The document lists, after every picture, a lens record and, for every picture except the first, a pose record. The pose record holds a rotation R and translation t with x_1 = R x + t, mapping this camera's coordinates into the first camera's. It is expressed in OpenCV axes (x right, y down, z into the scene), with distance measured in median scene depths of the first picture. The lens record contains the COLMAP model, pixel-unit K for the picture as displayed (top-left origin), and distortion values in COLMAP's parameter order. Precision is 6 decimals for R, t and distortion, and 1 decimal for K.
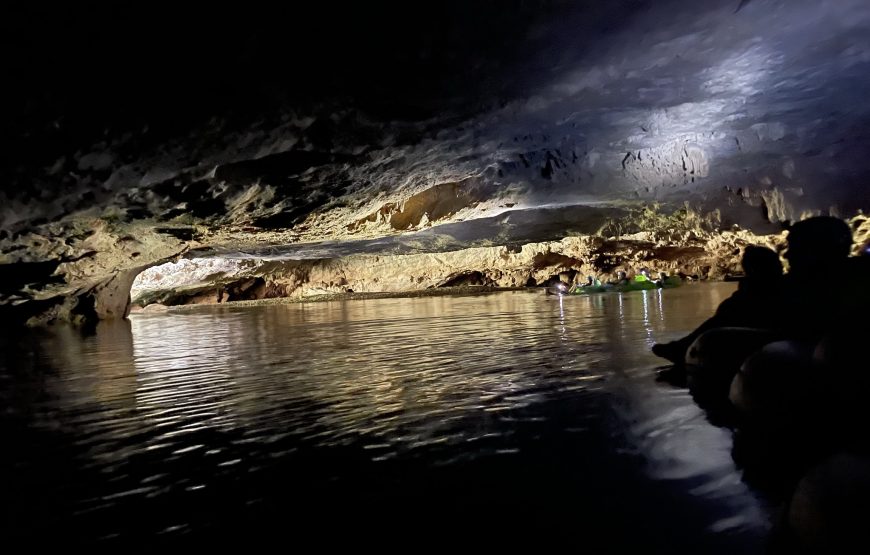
lens RADIAL K [[663.5, 0, 435.0], [0, 663.5, 277.5], [0, 0, 1]] dist [0.079617, -0.116954]
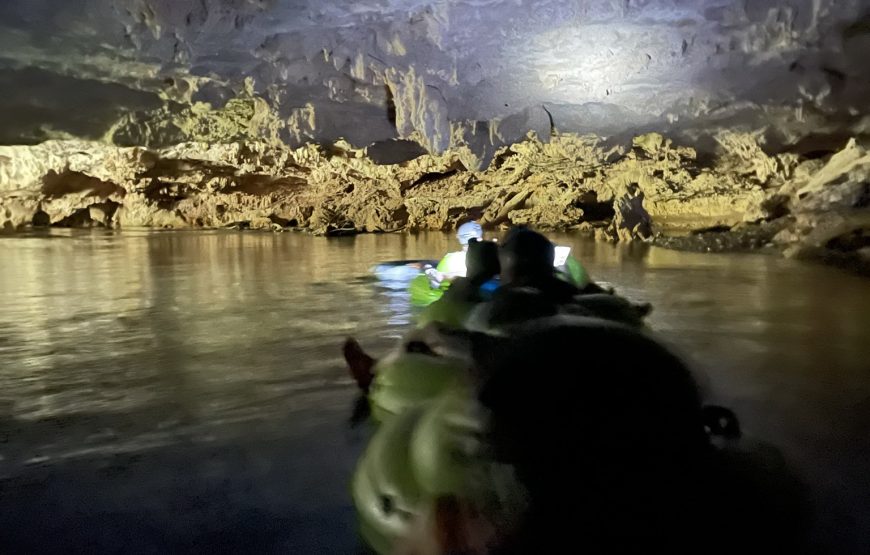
lens RADIAL K [[663.5, 0, 435.0], [0, 663.5, 277.5], [0, 0, 1]] dist [0.079617, -0.116954]
pose [[0.859663, -0.013509, 0.510683, 0.157660], [-0.041347, 0.994531, 0.095910, -0.014705], [-0.509186, -0.103565, 0.854403, 0.326709]]
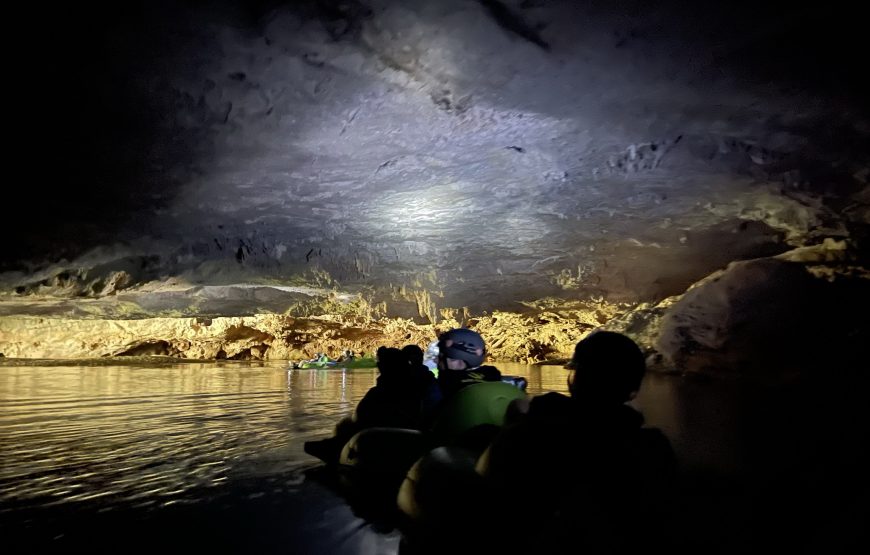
lens RADIAL K [[726.2, 0, 446.6], [0, 726.2, 277.4], [0, 0, 1]] dist [0.088127, -0.117549]
pose [[0.908234, 0.087362, 0.409242, -0.006542], [-0.047716, 0.993207, -0.106126, -0.008754], [-0.415734, 0.076860, 0.906233, -0.144137]]
